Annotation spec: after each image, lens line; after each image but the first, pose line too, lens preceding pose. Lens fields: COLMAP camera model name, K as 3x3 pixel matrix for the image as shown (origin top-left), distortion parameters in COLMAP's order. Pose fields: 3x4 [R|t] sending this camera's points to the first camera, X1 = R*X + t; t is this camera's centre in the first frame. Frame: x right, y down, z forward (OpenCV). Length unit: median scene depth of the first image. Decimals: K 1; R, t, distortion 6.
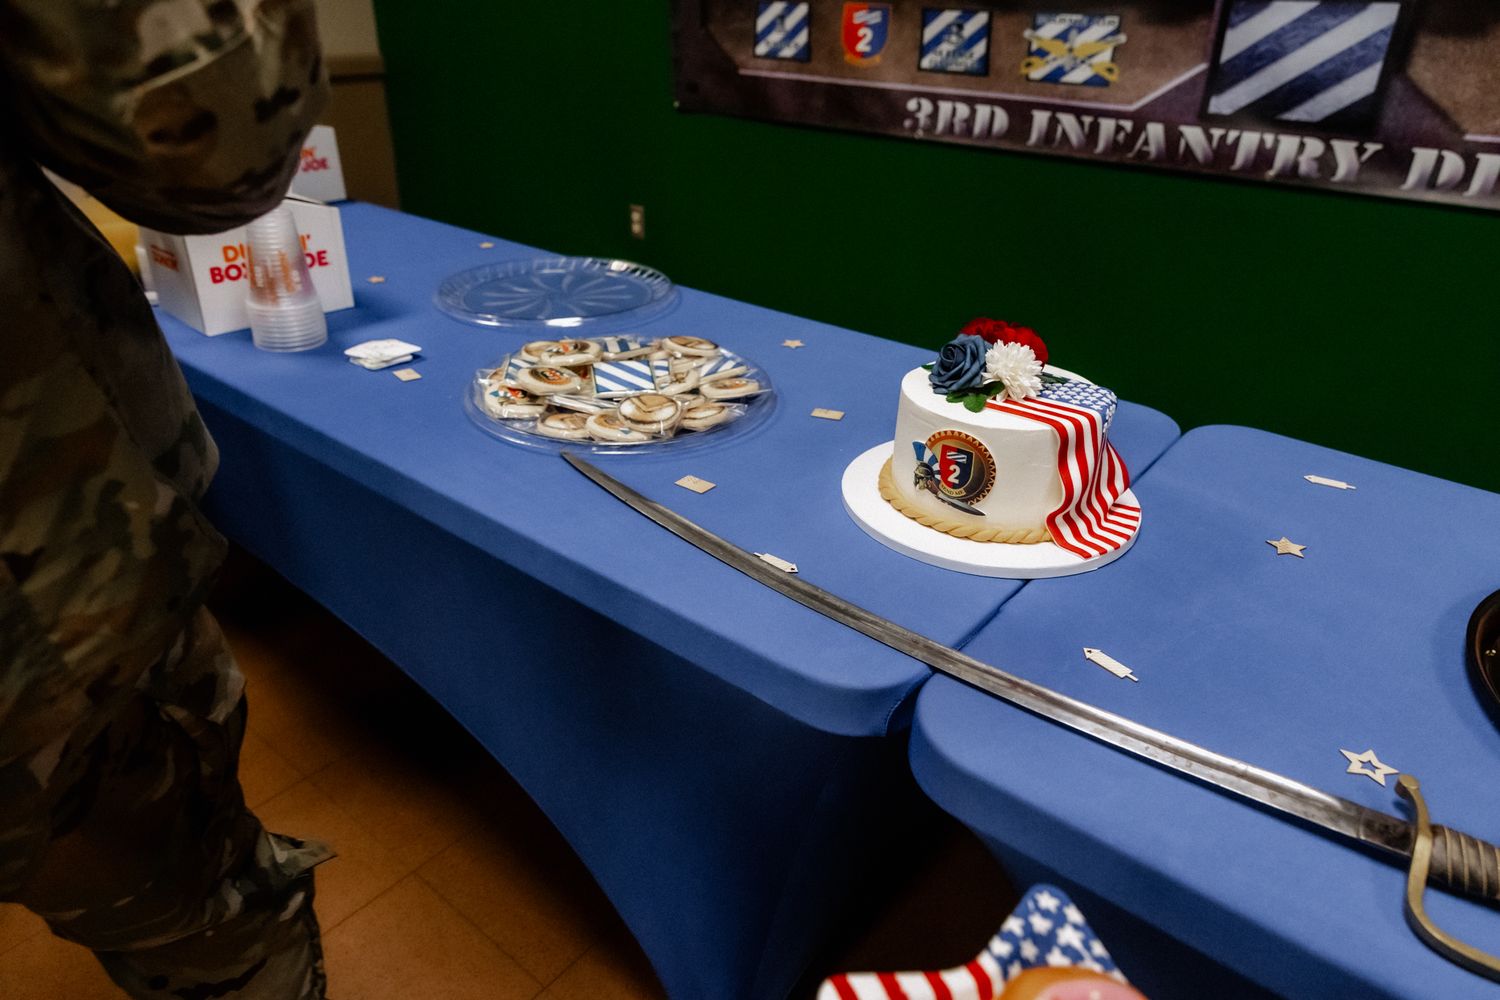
lens RADIAL K [[1039.6, 0, 751.8], [0, 1039.6, 497.9], [0, 0, 1]] dist [-0.015936, -0.000755]
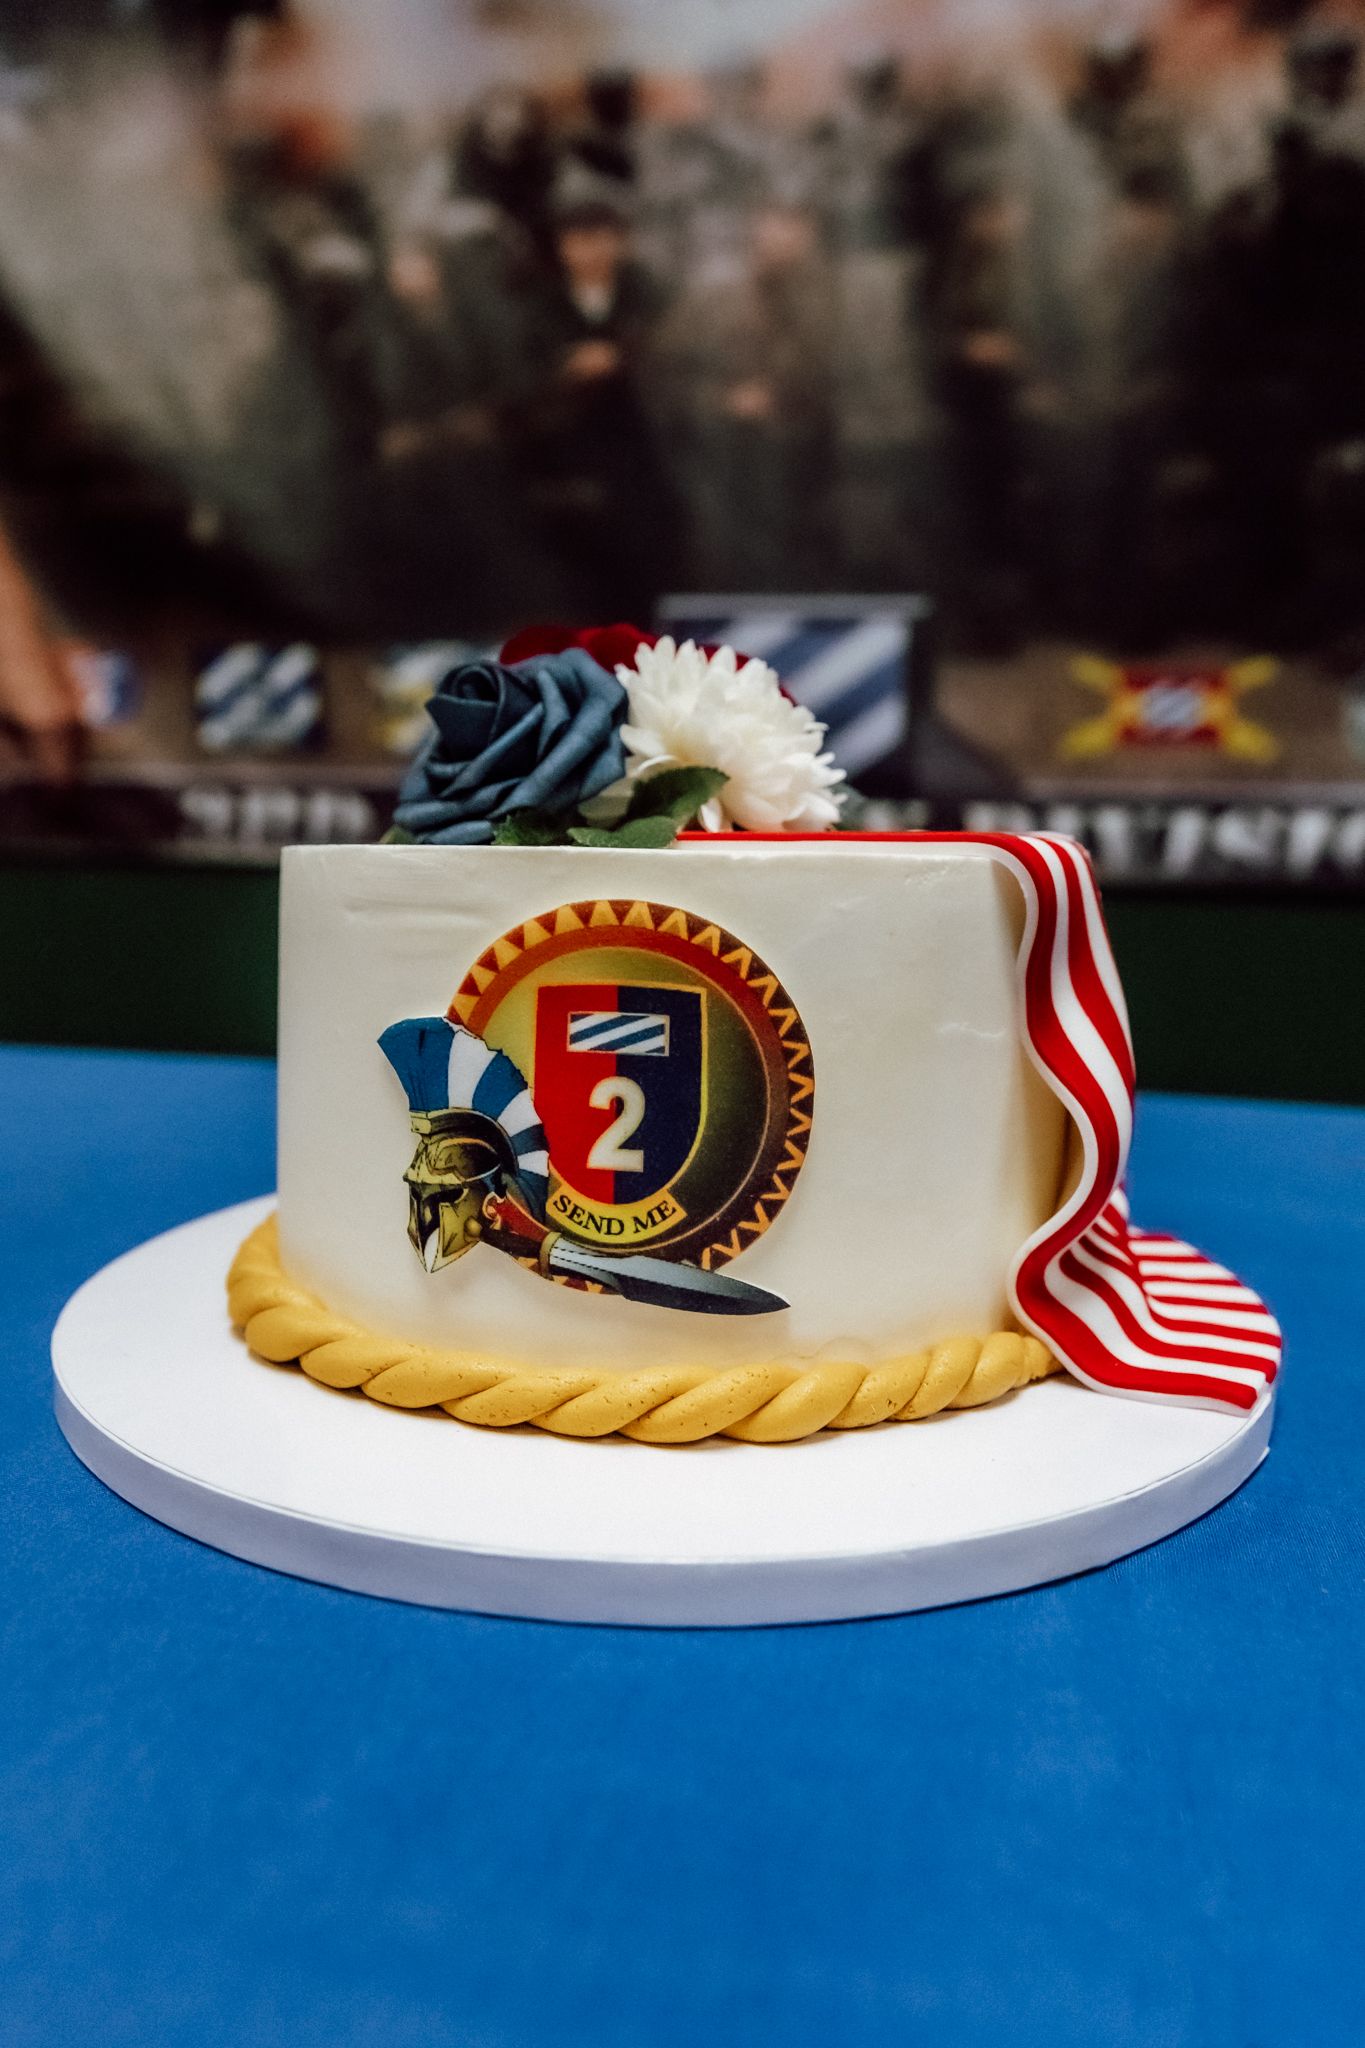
lens RADIAL K [[1419.4, 0, 694.5], [0, 1419.4, 1018.2], [0, 0, 1]] dist [-0.015936, -0.000755]
pose [[0.885049, -0.064973, 0.460942, 0.080661], [0.215569, 0.934841, -0.282138, 0.038619], [-0.412576, 0.349070, 0.841386, 0.744472]]
